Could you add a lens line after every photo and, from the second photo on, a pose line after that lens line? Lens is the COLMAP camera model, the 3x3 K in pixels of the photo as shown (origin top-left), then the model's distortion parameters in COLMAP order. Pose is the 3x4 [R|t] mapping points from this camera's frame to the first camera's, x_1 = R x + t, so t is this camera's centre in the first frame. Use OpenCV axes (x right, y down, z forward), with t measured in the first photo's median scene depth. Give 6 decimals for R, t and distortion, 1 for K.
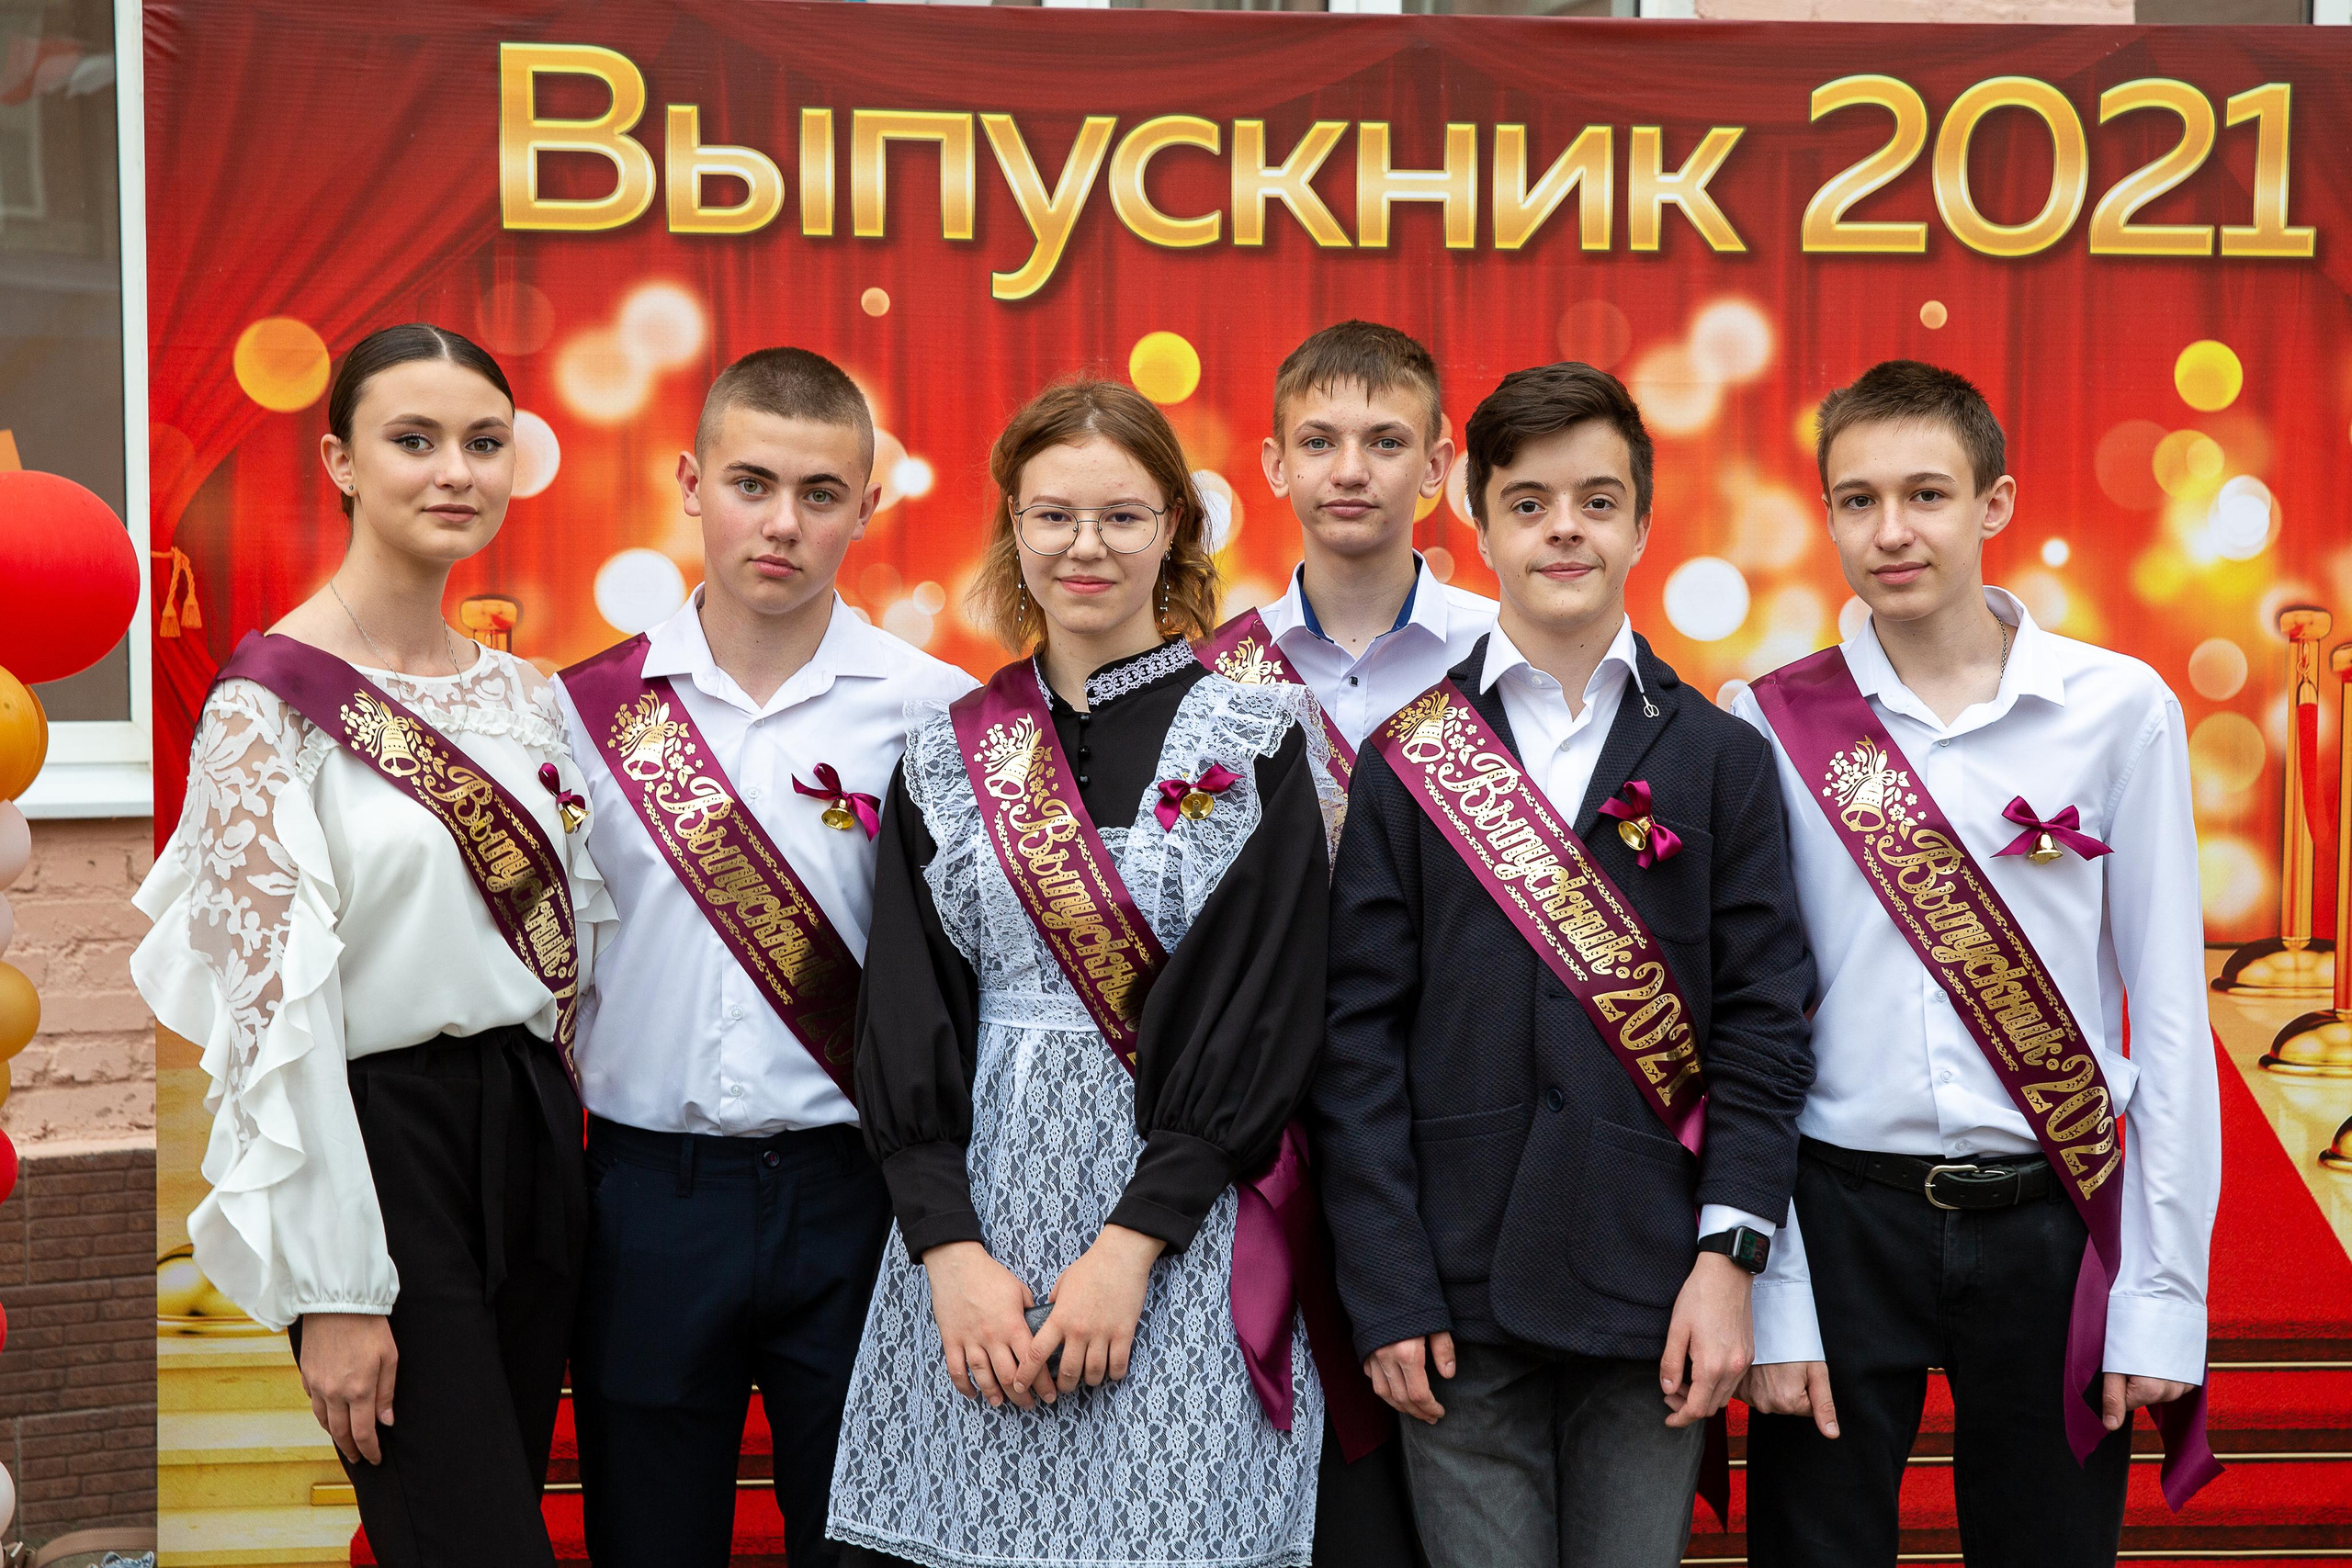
lens RADIAL K [[3628.7, 0, 1231.8], [0, 3628.7, 786.0], [0, 0, 1]] dist [0.115209, 0.045724]
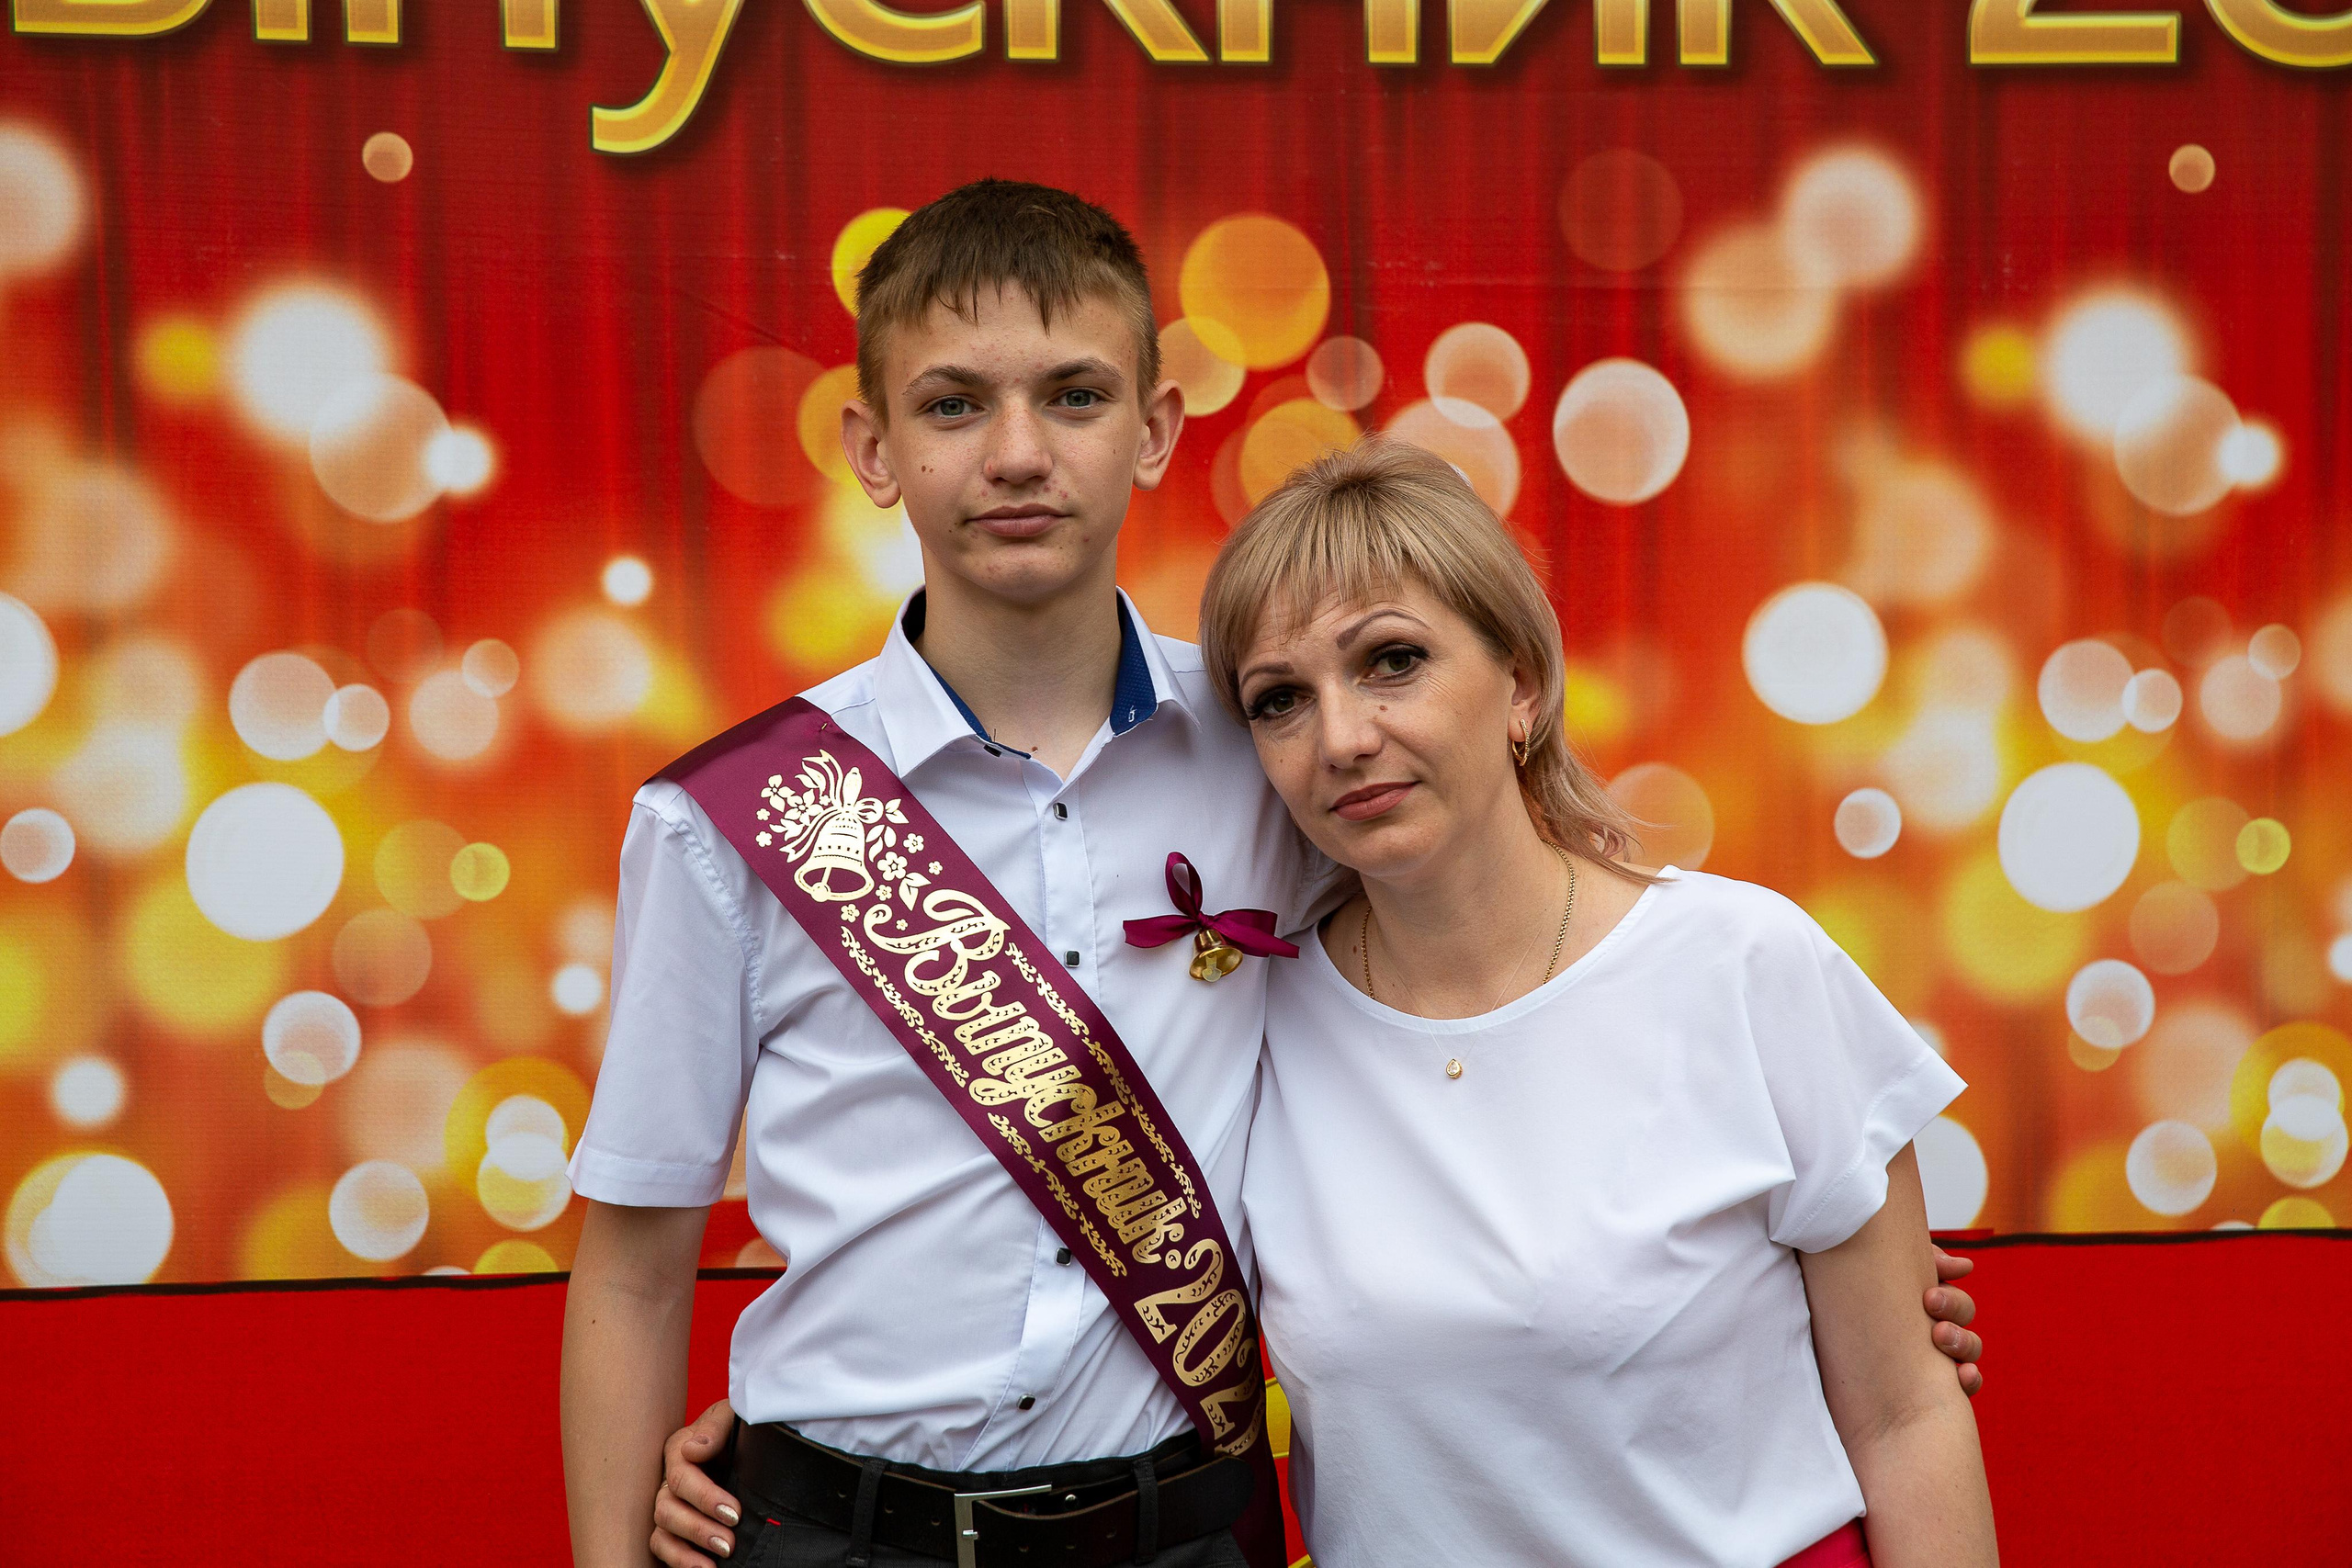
lens RADIAL K [[4424.8, 0, 1178.0], [0, 4424.8, 803.5], [0, 0, 1]] dist [0.185305, 0.347142]
pose [[0.999403, -0.013916, 0.031613, 0.003605], [0.014655, 0.999622, -0.023279, -0.011818], [-0.031277, 0.023729, 0.999229, 0.284371]]
